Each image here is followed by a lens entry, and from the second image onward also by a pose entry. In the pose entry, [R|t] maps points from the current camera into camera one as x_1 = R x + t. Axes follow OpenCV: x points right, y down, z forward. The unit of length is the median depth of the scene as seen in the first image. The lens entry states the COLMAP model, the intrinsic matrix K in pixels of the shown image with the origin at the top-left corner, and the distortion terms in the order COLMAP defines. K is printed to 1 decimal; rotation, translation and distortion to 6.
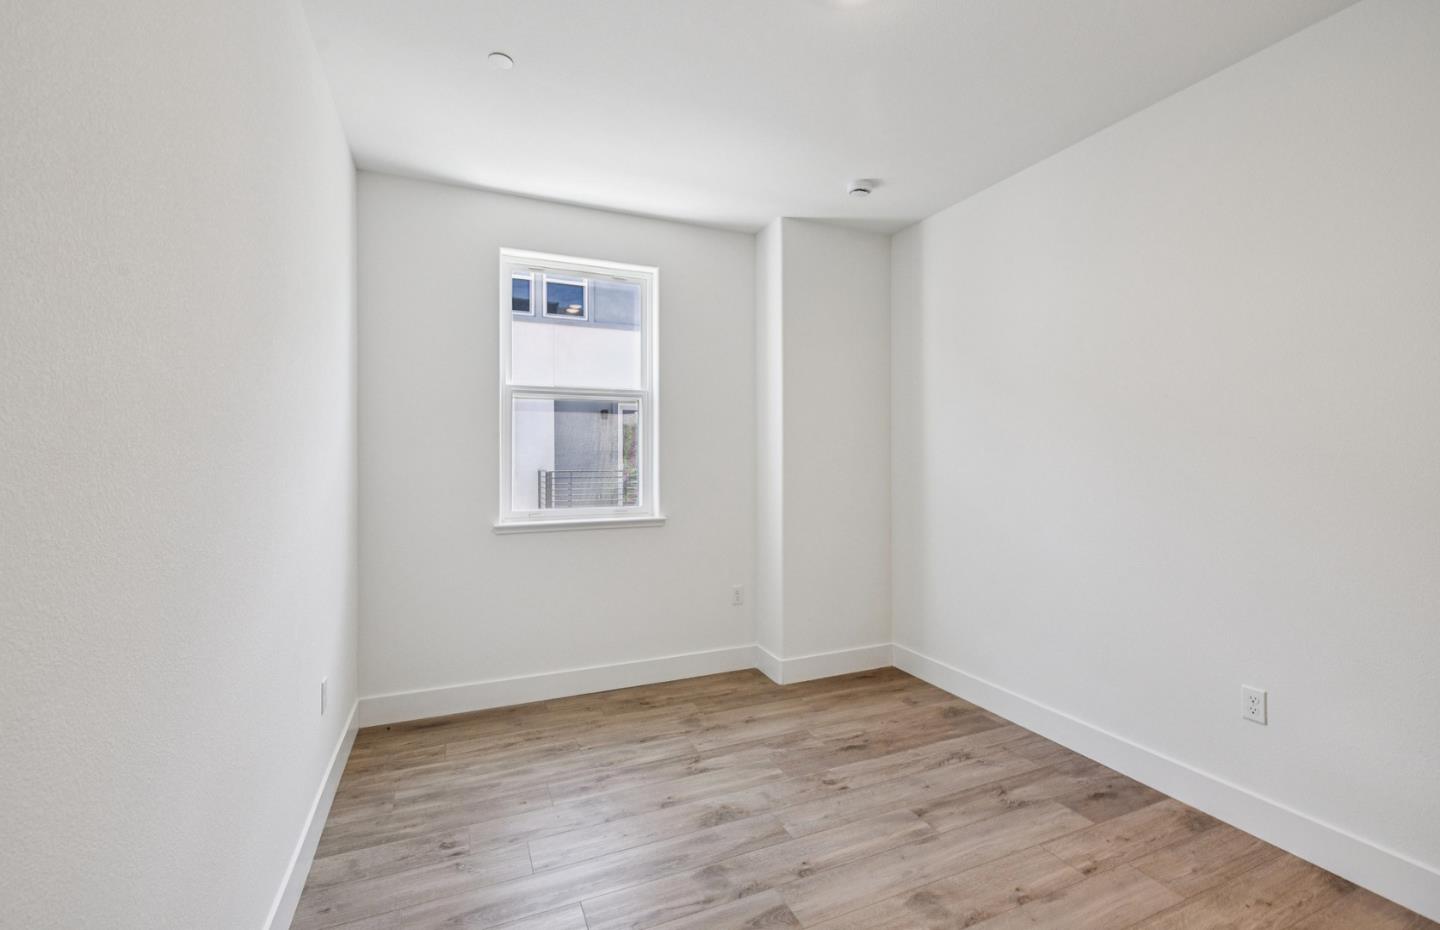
lens RADIAL K [[612.6, 0, 727.9], [0, 612.6, 454.5], [0, 0, 1]] dist [0.001874, 0.000259]
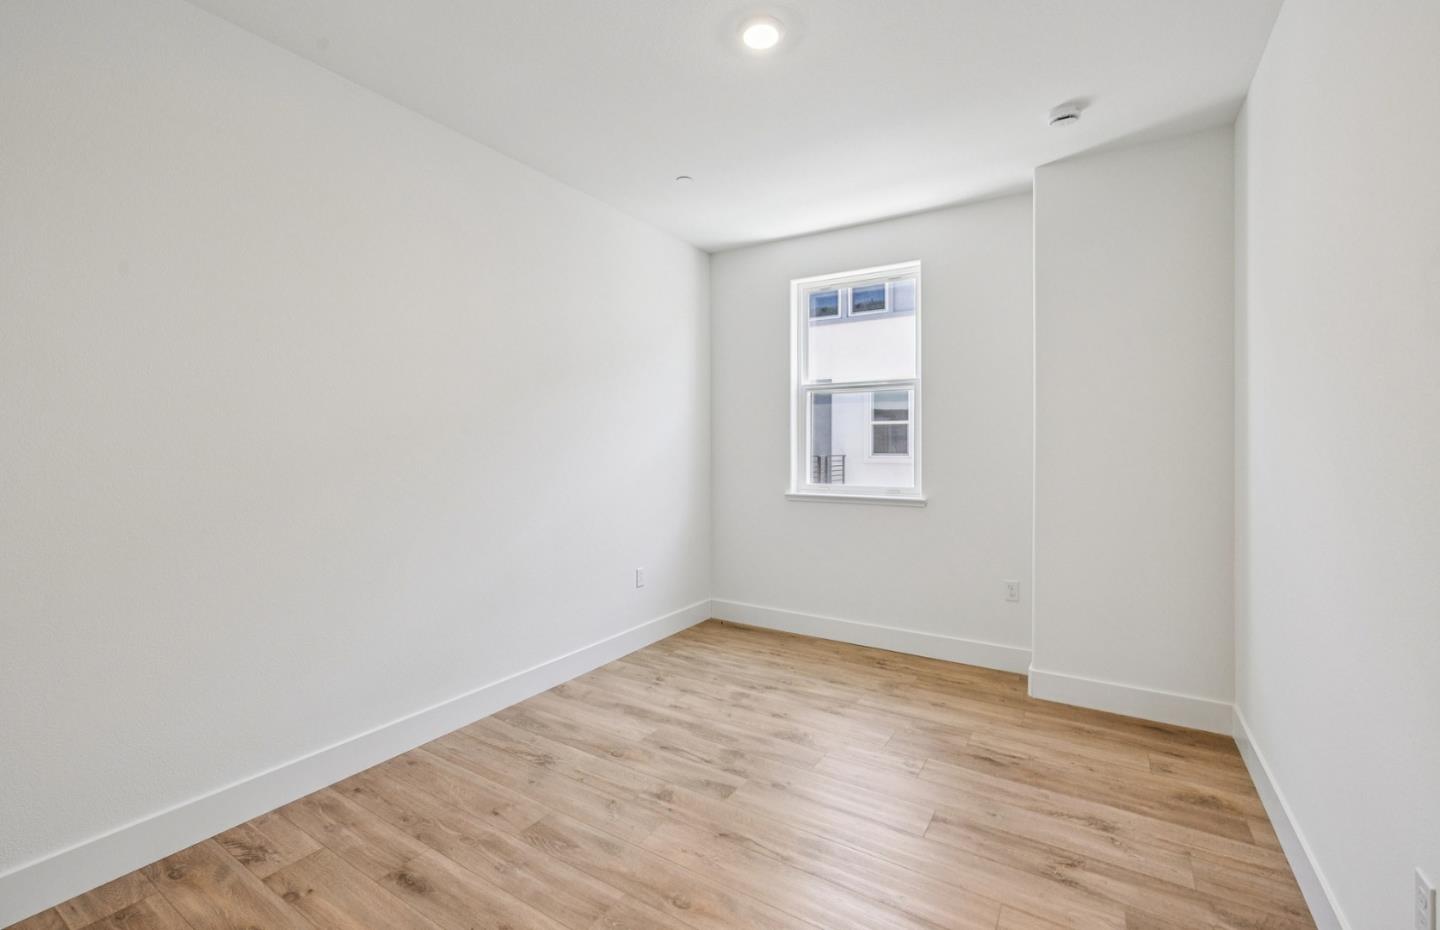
lens RADIAL K [[612.6, 0, 712.2], [0, 612.6, 451.4], [0, 0, 1]] dist [0.001874, 0.000259]
pose [[0.561258, 0.013164, -0.827536, 0.650764], [0.006228, 0.999778, 0.020127, -0.003129], [0.827617, -0.016450, 0.561052, 0.137959]]
